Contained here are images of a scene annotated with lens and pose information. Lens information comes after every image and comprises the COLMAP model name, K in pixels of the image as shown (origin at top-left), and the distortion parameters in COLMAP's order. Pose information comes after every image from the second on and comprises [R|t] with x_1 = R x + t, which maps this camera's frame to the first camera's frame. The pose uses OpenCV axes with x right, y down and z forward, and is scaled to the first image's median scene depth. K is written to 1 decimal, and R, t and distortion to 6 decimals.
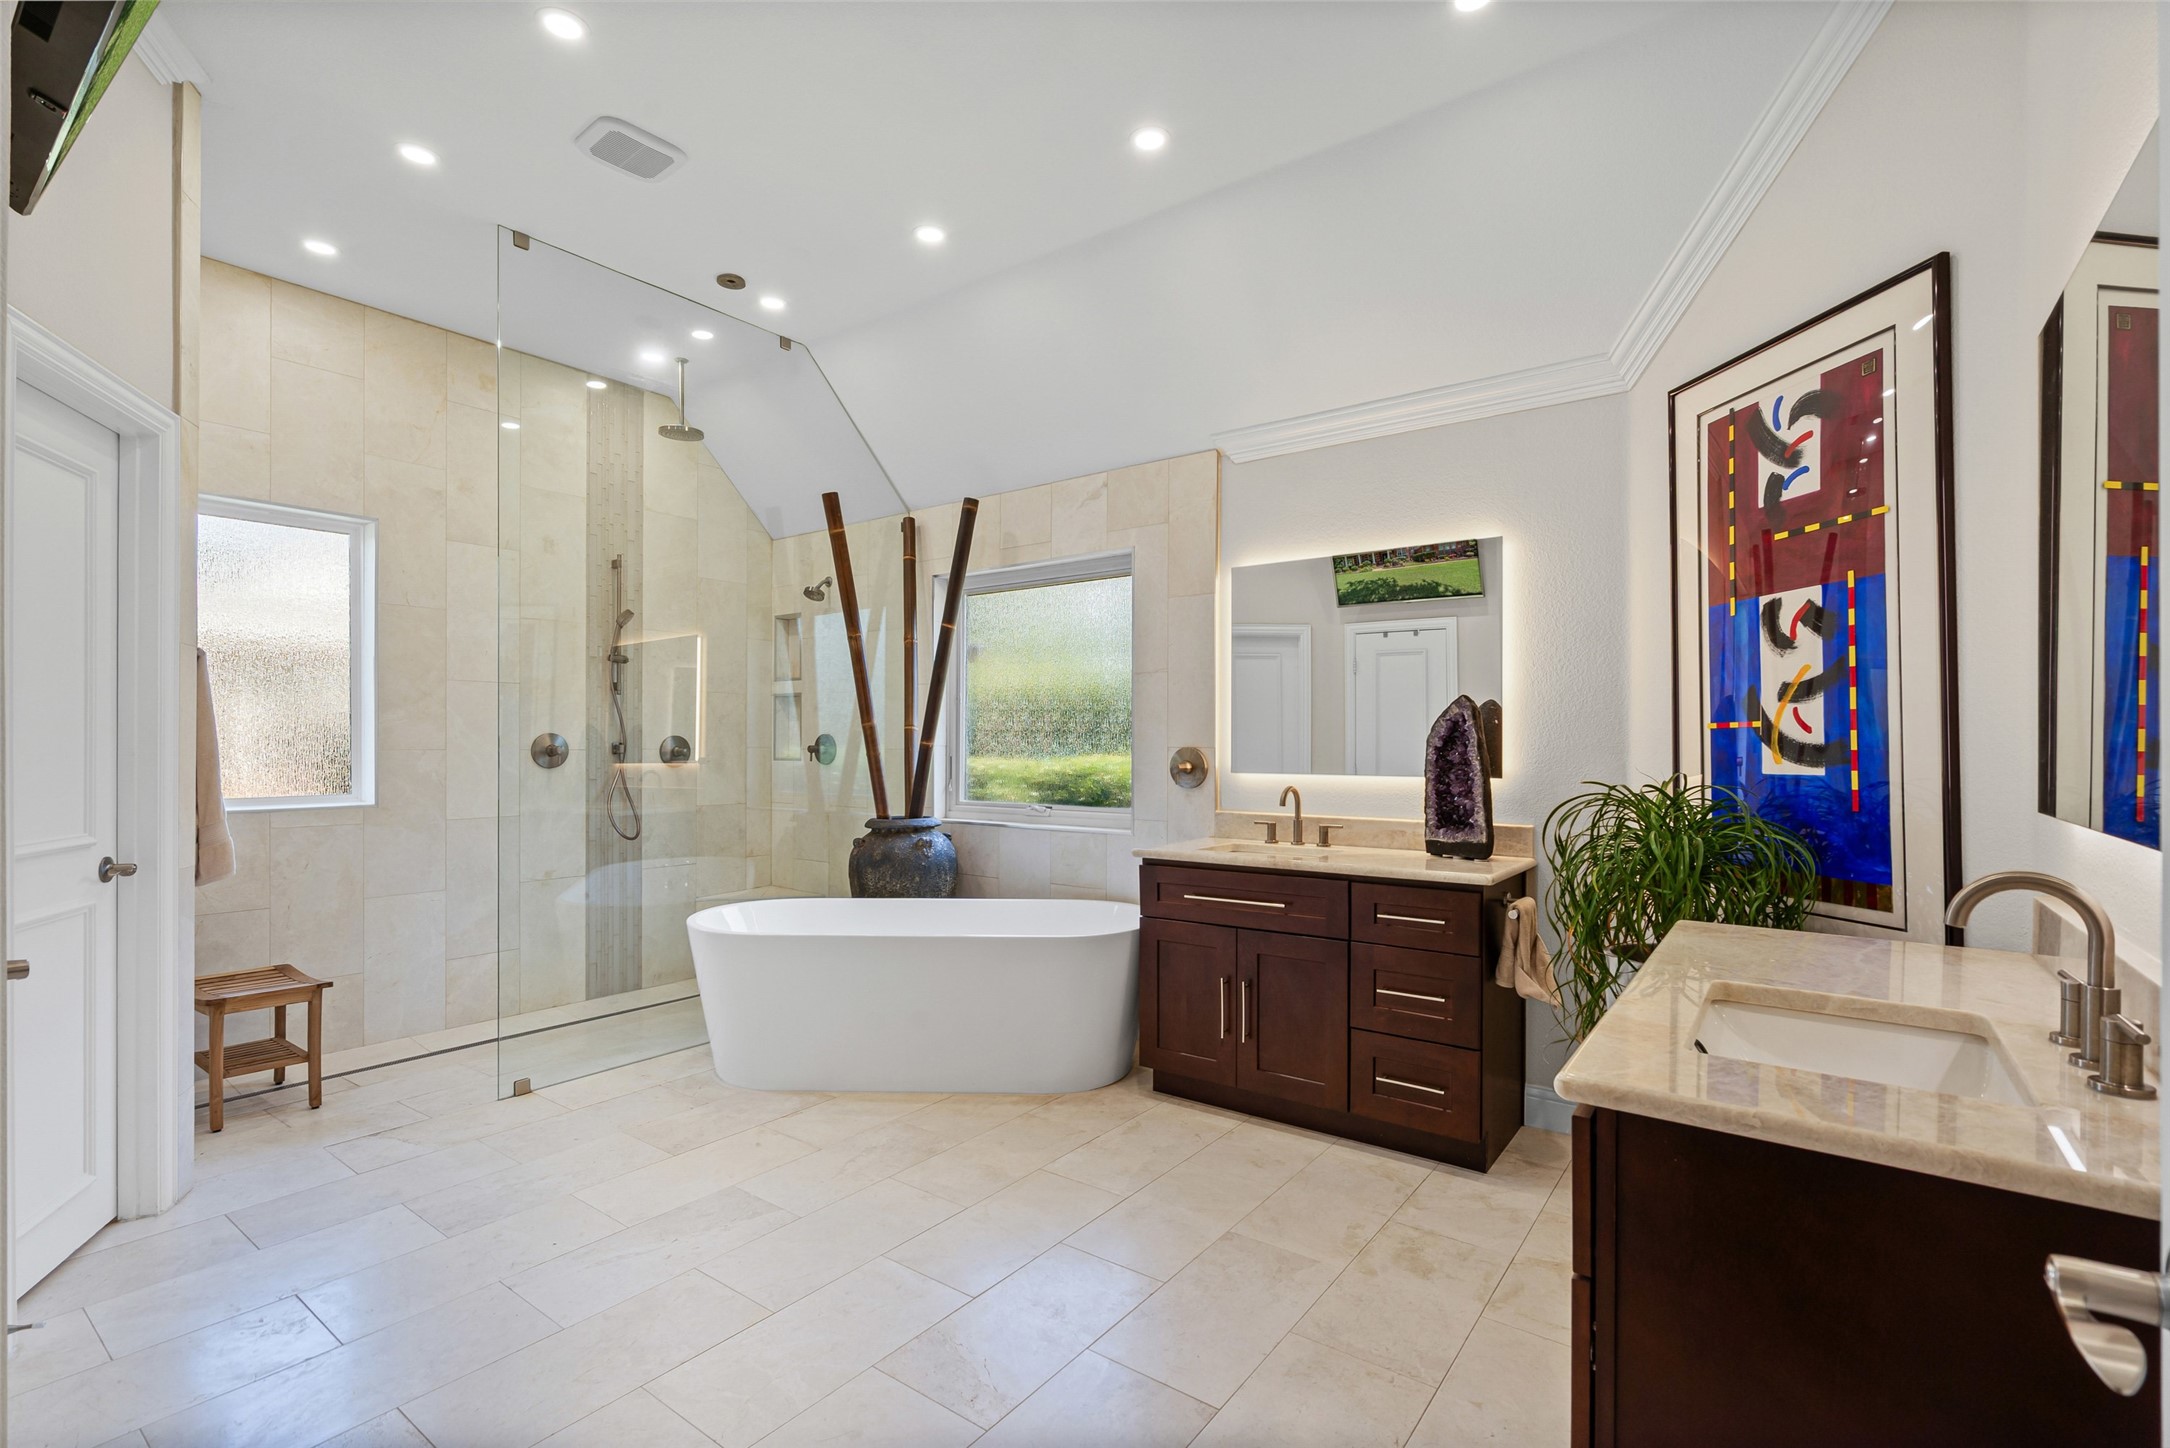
lens RADIAL K [[968.7, 0, 1077.4], [0, 968.7, 715.5], [0, 0, 1]] dist [0.001604, 0.000353]
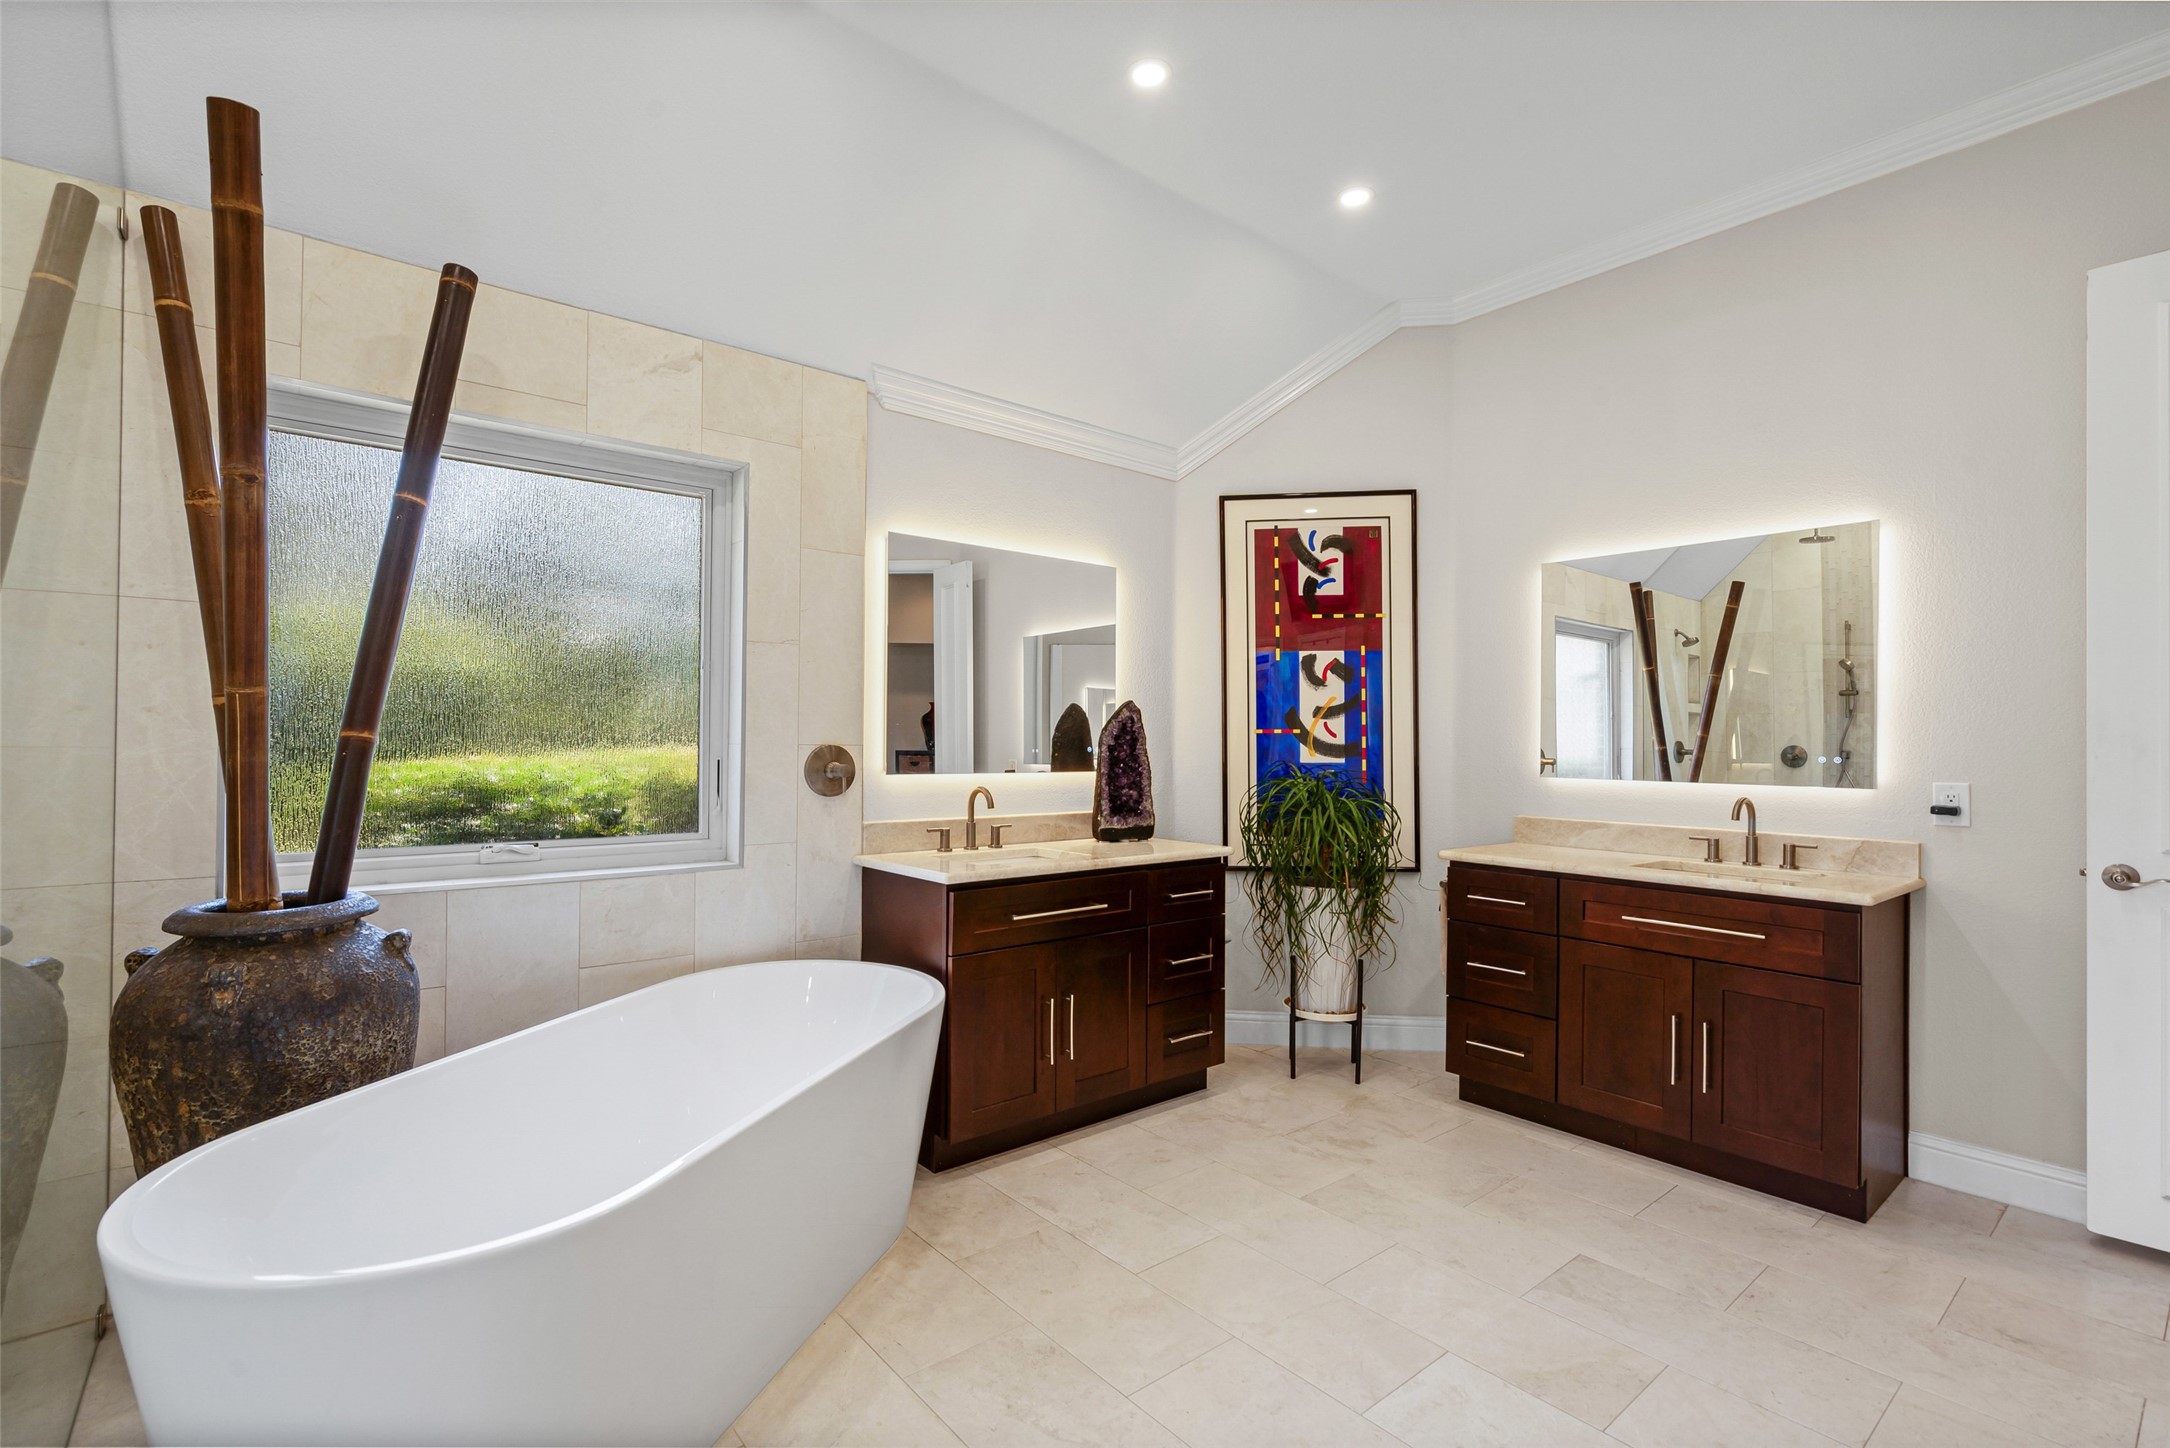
lens RADIAL K [[968.7, 0, 1077.4], [0, 968.7, 715.5], [0, 0, 1]] dist [0.001604, 0.000353]
pose [[0.255451, 0.029007, 0.966387, -0.941518], [-0.035435, 0.999159, -0.020624, 0.028947], [-0.966172, -0.028976, 0.256264, 0.961204]]
